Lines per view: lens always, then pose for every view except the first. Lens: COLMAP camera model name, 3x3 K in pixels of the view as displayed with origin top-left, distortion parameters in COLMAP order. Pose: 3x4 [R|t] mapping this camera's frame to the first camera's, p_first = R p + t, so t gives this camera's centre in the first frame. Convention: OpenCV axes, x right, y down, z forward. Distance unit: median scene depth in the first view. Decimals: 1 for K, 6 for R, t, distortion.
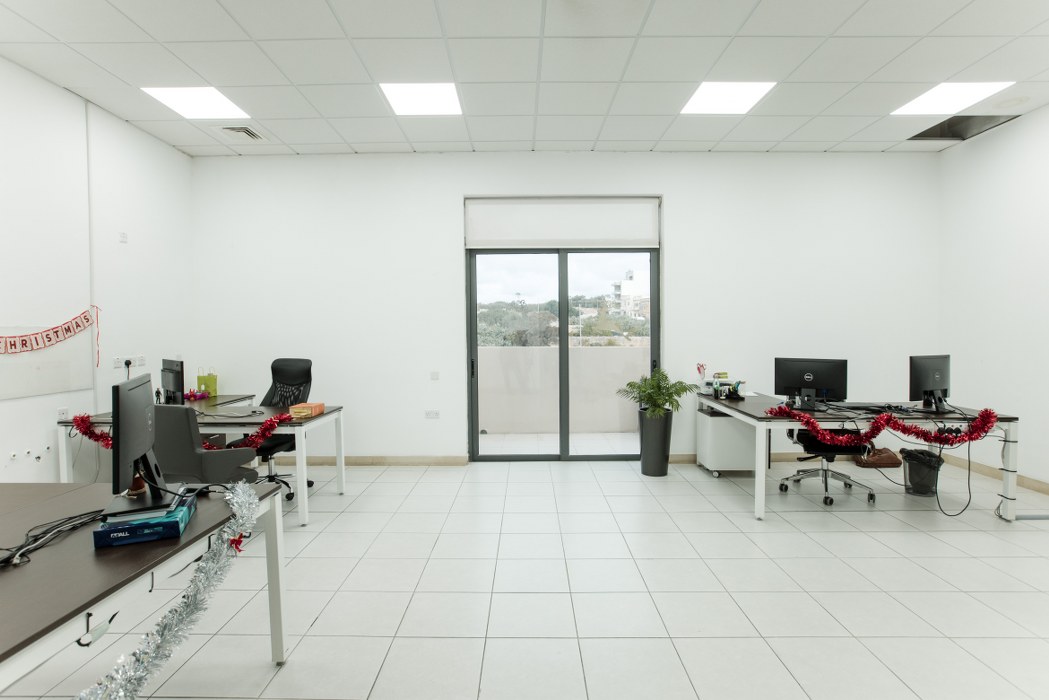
lens RADIAL K [[538.8, 0, 520.5], [0, 538.8, 346.3], [0, 0, 1]] dist [-0.041929, 0.022335]
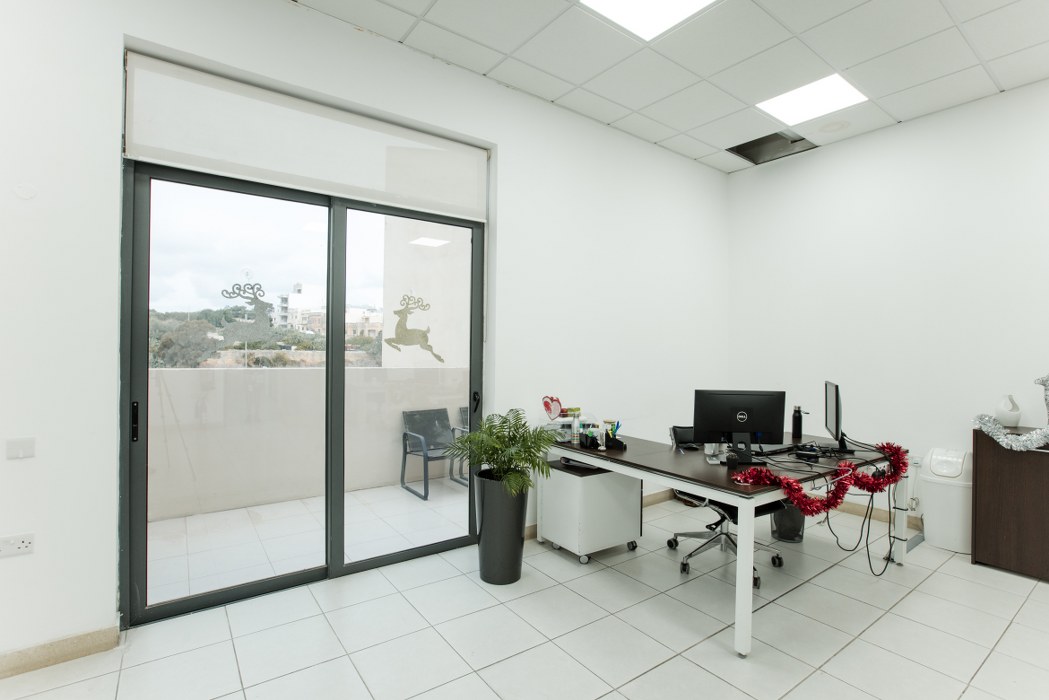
lens RADIAL K [[497.6, 0, 516.2], [0, 497.6, 345.8], [0, 0, 1]] dist [-0.054288, 0.024655]
pose [[0.807783, 0.019350, 0.589162, -0.073333], [-0.002531, 0.999566, -0.029358, -0.013034], [-0.589474, 0.022224, 0.807481, 0.485311]]
